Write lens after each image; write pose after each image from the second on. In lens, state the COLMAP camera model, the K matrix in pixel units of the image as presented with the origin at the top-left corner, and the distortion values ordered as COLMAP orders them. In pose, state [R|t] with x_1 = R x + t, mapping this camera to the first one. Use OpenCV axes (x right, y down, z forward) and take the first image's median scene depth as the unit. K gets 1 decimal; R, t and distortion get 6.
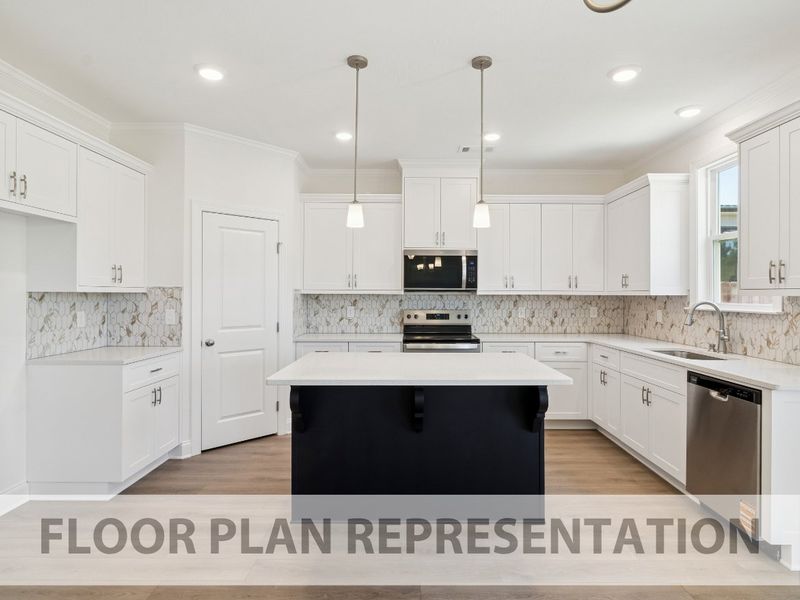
lens RADIAL K [[452.7, 0, 407.8], [0, 452.7, 299.9], [0, 0, 1]] dist [-0.007482, -0.008327]
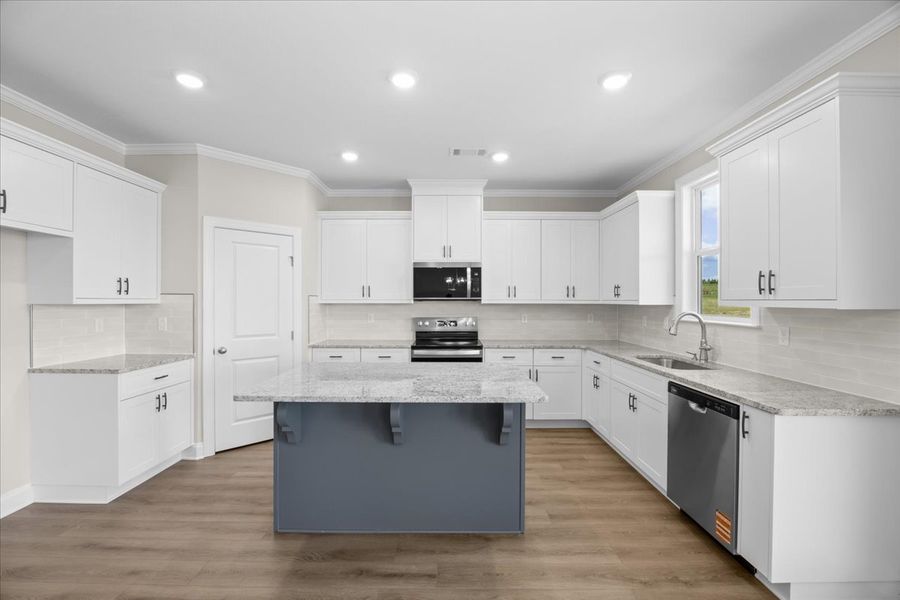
lens RADIAL K [[380.5, 0, 450.9], [0, 380.5, 301.8], [0, 0, 1]] dist [-0.016980, 0.001198]
pose [[0.999939, -0.002084, -0.010850, 0.101743], [0.001990, 0.999961, -0.008637, -0.009633], [0.010867, 0.008615, 0.999904, 0.103146]]
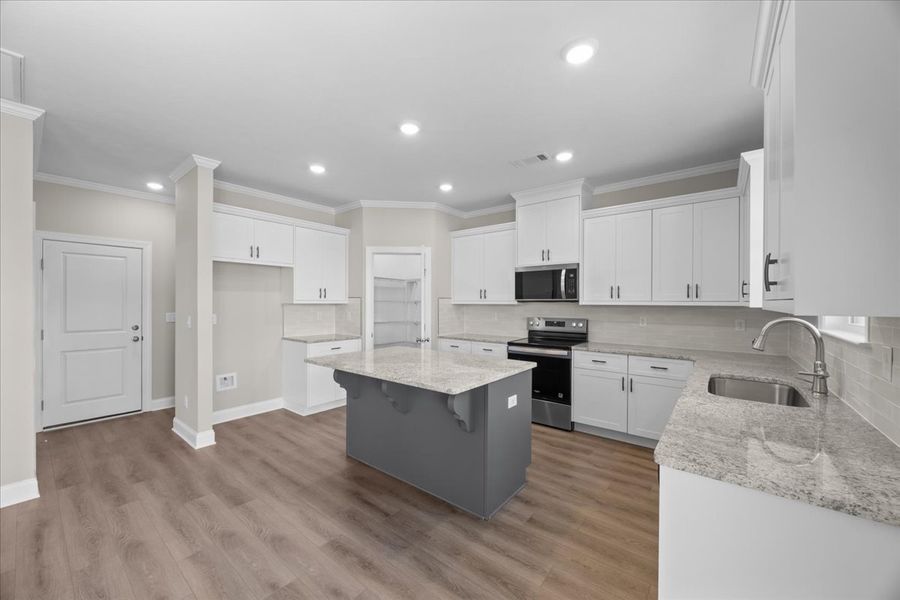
lens RADIAL K [[342.4, 0, 452.1], [0, 342.4, 303.7], [0, 0, 1]] dist [-0.001977, 0.000069]
pose [[0.776267, 0.001331, -0.630403, 0.484442], [-0.006541, 0.999961, -0.005943, -0.008694], [0.630370, 0.008737, 0.776245, 0.208363]]
